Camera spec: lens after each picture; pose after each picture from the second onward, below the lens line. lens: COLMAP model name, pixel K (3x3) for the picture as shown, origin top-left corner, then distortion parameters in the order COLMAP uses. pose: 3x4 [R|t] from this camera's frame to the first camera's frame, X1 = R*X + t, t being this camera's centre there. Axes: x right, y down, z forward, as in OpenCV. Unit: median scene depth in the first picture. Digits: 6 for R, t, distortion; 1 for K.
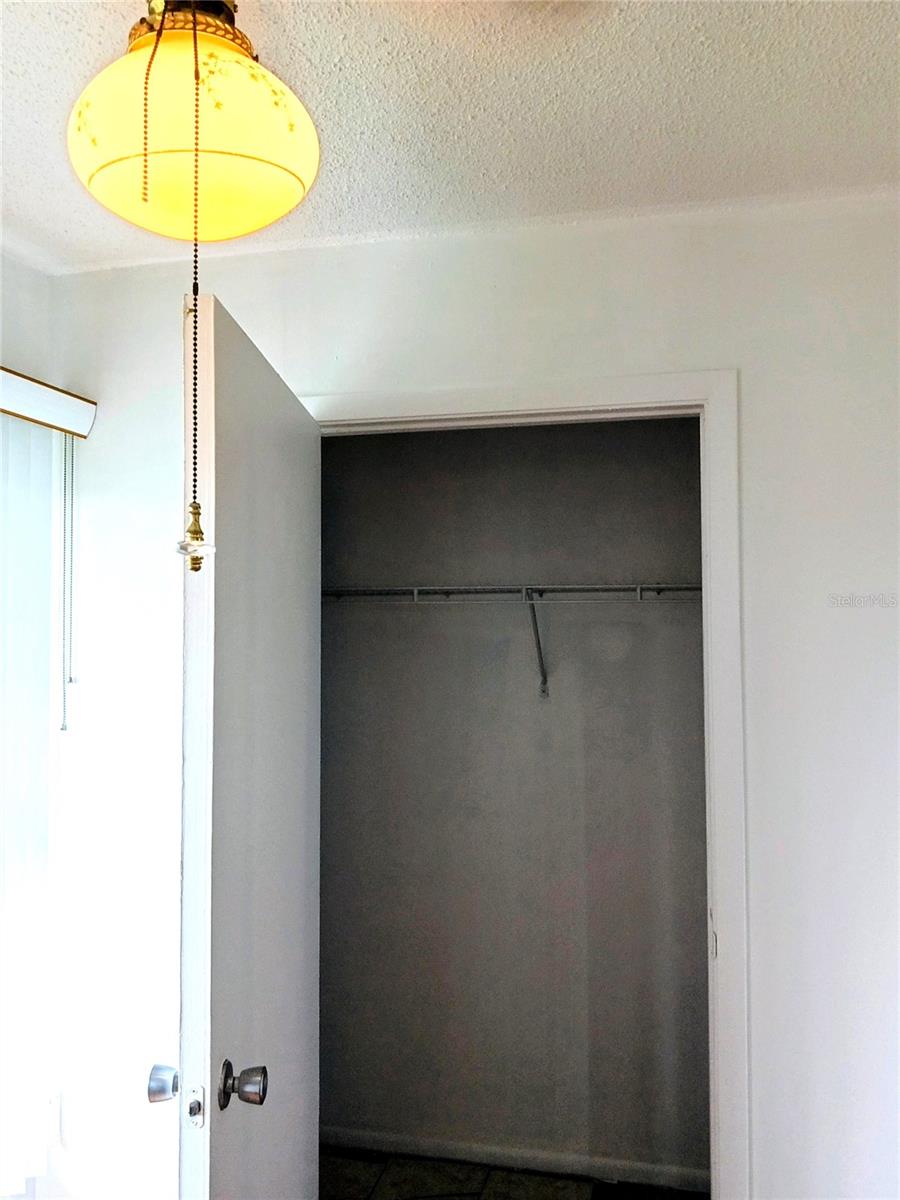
lens RADIAL K [[1069.0, 0, 450.0], [0, 1069.0, 600.0], [0, 0, 1]] dist [0.012762, -0.013722]
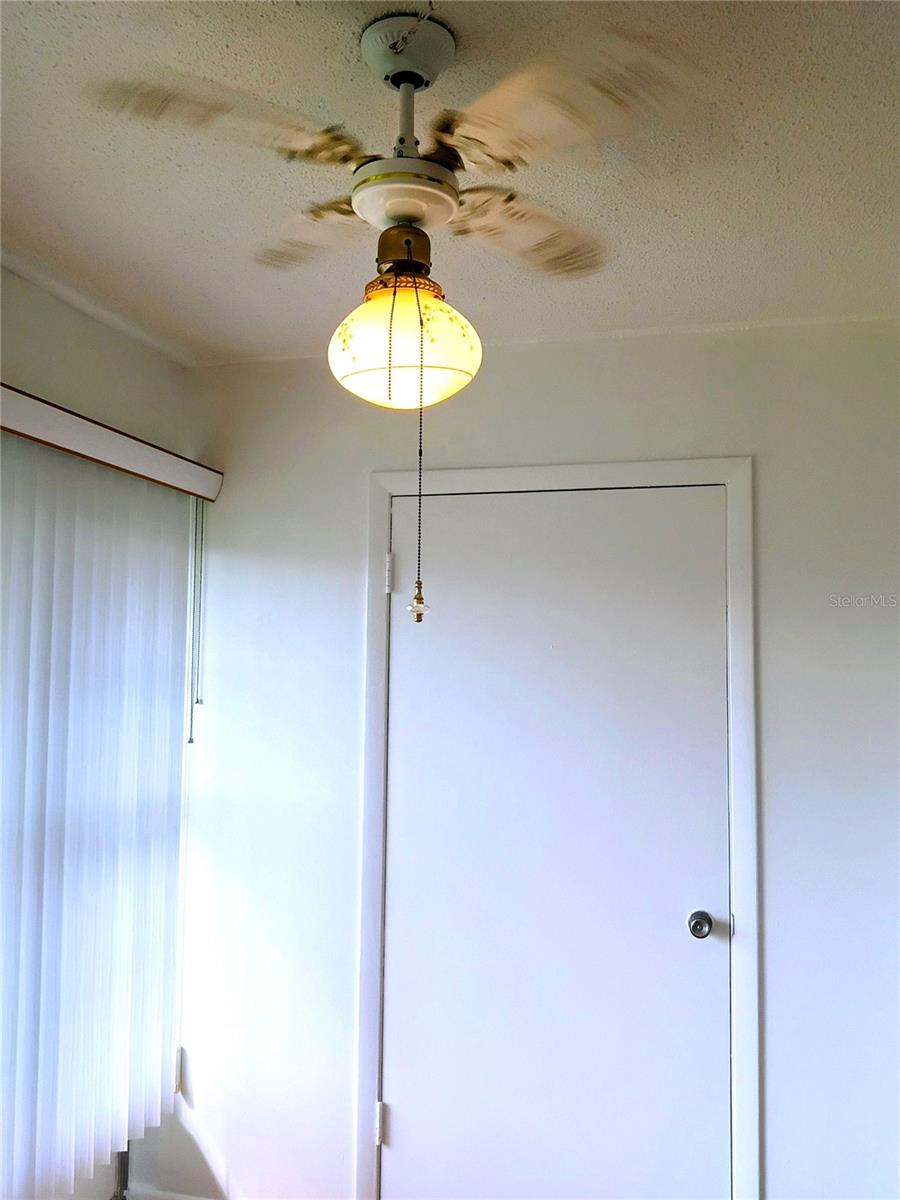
lens RADIAL K [[1069.0, 0, 450.0], [0, 1069.0, 600.0], [0, 0, 1]] dist [0.012762, -0.013722]
pose [[0.999779, 0.013767, -0.015886, -0.148326], [-0.014314, 0.999288, -0.034895, -0.003876], [0.015394, 0.035114, 0.999265, -0.594989]]
